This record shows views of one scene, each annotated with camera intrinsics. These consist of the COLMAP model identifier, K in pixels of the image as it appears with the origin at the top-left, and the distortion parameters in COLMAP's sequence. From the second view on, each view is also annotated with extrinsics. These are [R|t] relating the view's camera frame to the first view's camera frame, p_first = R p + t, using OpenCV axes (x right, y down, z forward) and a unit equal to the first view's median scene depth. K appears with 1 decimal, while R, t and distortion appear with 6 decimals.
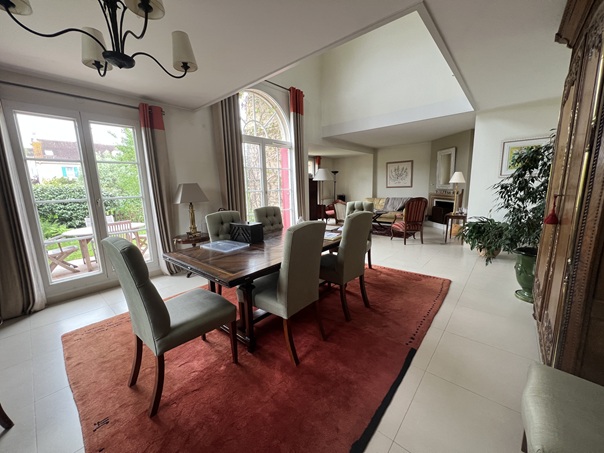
lens RADIAL K [[241.0, 0, 300.3], [0, 241.0, 225.2], [0, 0, 1]] dist [-0.000463, 0.000166]
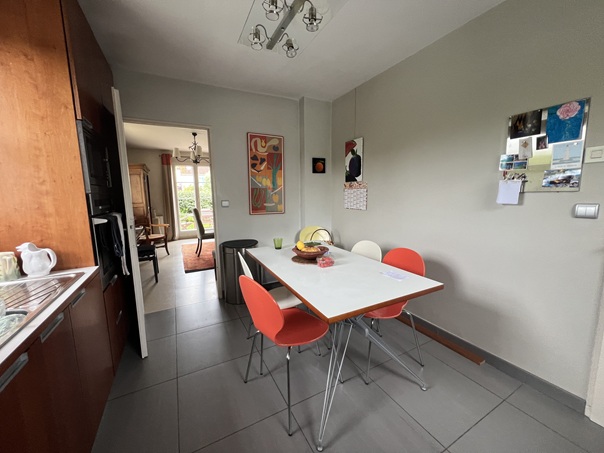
lens RADIAL K [[241.0, 0, 300.3], [0, 241.0, 225.2], [0, 0, 1]] dist [-0.000463, 0.000166]
pose [[0.933658, 0.061812, -0.352793, 1.076365], [-0.070731, 0.997418, -0.012434, 0.126566], [0.351113, 0.036562, 0.935619, -0.973435]]
